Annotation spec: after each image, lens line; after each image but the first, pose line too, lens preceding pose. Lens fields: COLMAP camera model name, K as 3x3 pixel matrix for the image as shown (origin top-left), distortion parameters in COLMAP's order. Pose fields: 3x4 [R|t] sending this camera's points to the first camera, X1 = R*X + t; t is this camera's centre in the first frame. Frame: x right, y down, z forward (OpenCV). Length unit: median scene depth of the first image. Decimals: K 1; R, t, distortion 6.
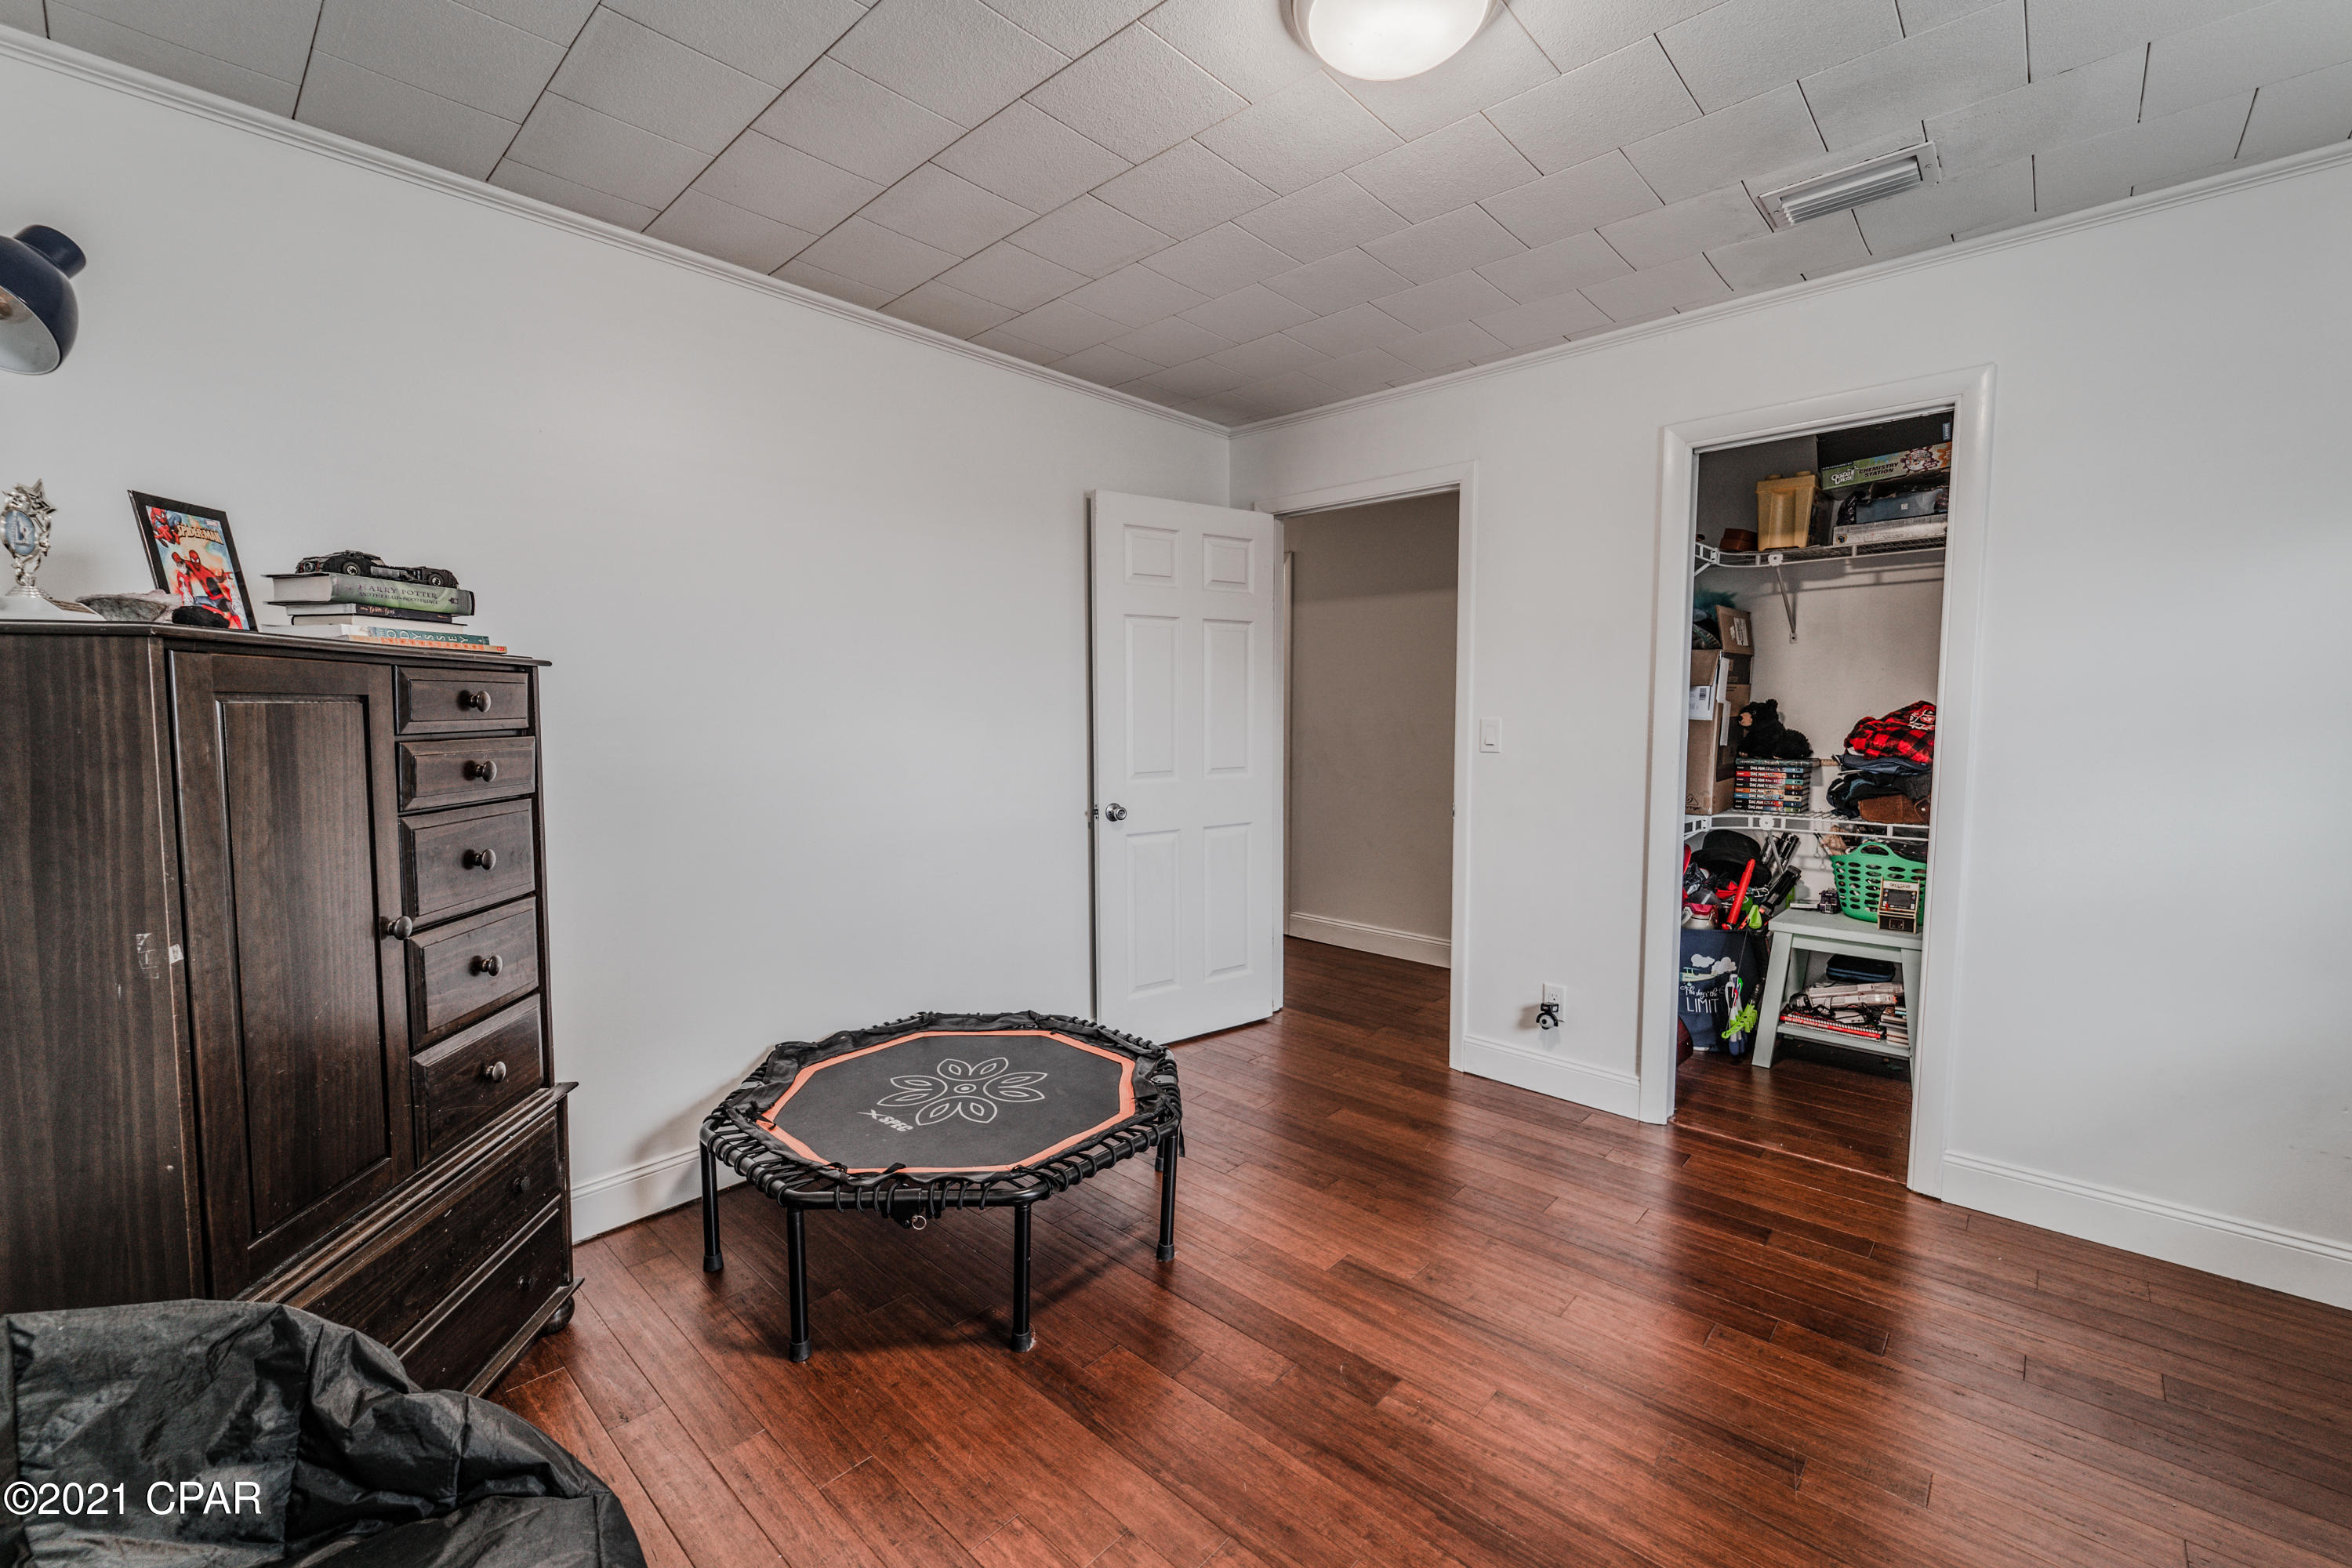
lens RADIAL K [[972.2, 0, 1148.7], [0, 972.2, 786.6], [0, 0, 1]] dist [-0.017277, -0.000187]
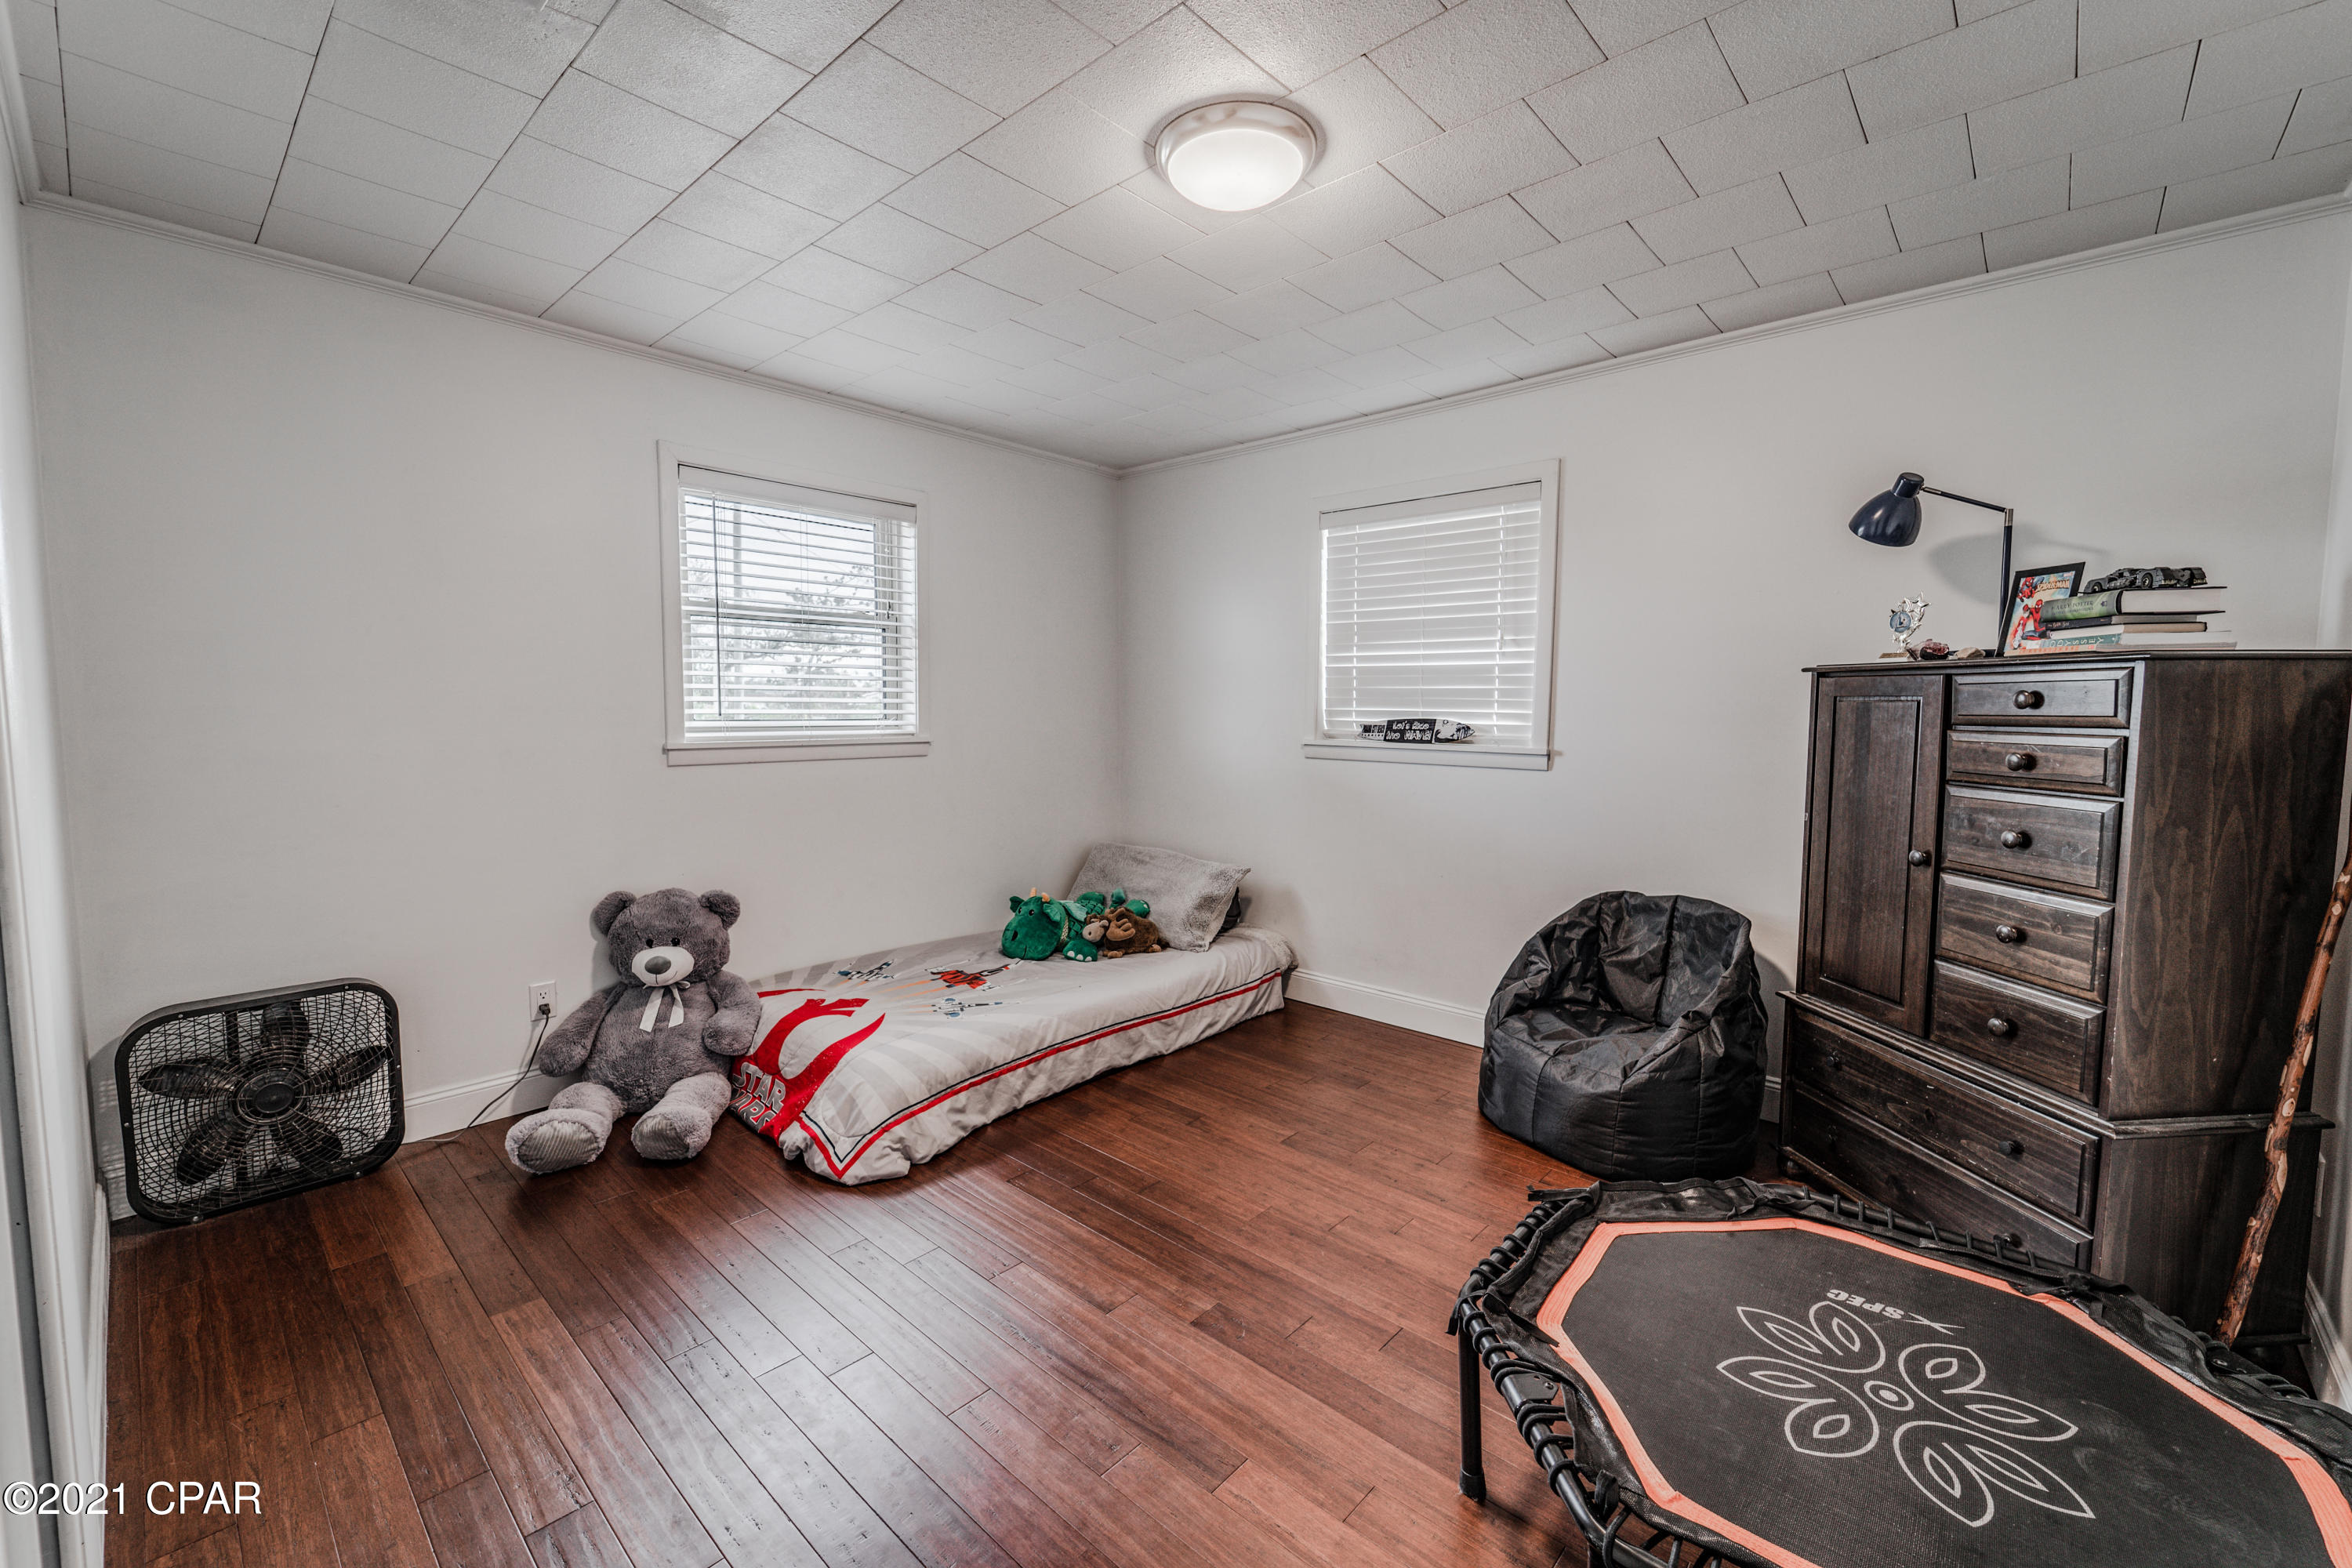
lens RADIAL K [[972.2, 0, 1148.7], [0, 972.2, 786.6], [0, 0, 1]] dist [-0.017277, -0.000187]
pose [[-0.999913, -0.007820, -0.010620, 0.276997], [-0.009574, 0.984212, 0.176733, -0.143204], [0.009071, 0.176819, -0.984202, 1.678357]]
